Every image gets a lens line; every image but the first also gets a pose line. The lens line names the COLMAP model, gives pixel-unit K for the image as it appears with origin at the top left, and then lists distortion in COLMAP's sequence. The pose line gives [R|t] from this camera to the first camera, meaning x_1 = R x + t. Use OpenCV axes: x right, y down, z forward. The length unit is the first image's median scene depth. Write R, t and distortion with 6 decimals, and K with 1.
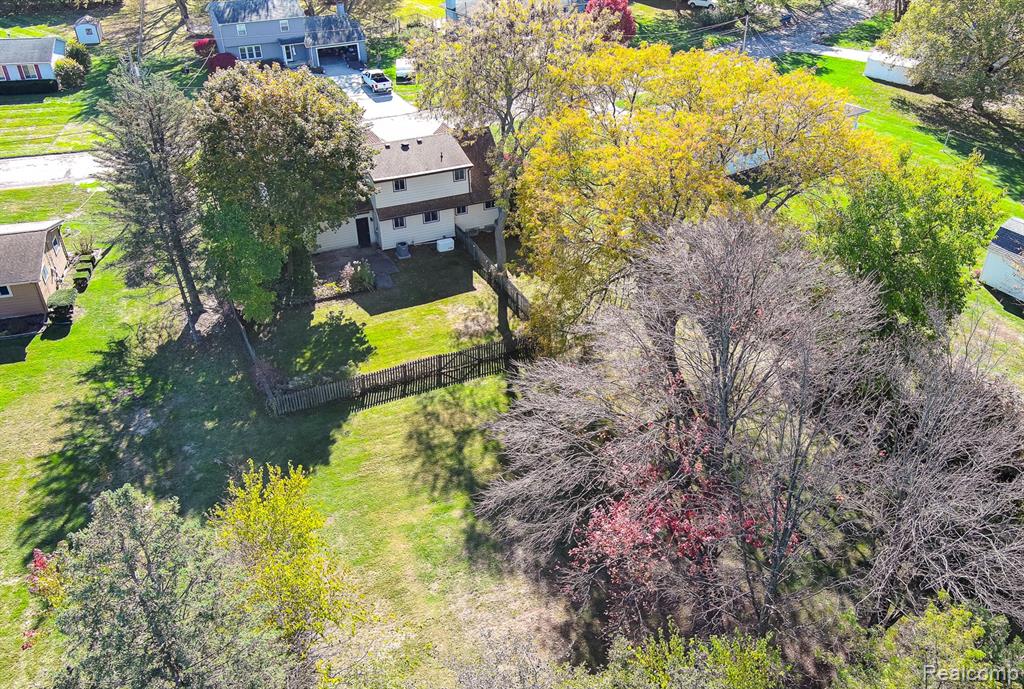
lens RADIAL K [[856.5, 0, 514.2], [0, 856.5, 346.3], [0, 0, 1]] dist [0.071795, 0.000734]
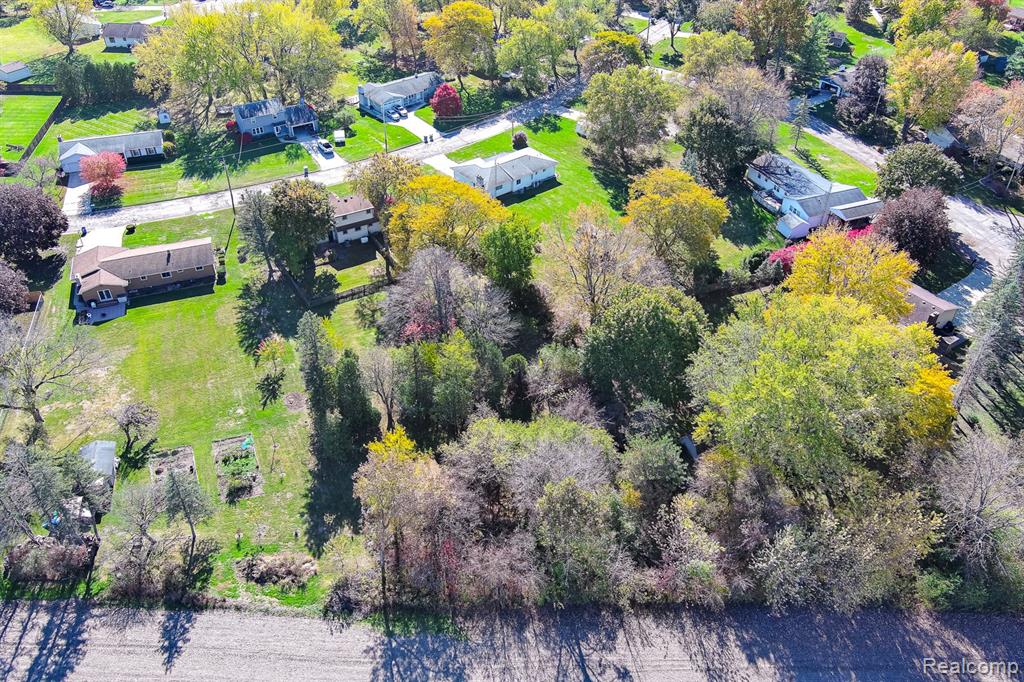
lens RADIAL K [[825.5, 0, 512.6], [0, 825.5, 344.2], [0, 0, 1]] dist [0.013652, -0.021252]
pose [[0.995584, -0.048459, 0.080395, 0.151588], [0.040893, 0.994804, 0.093236, -0.025508], [-0.084495, -0.089537, 0.992393, -1.557056]]
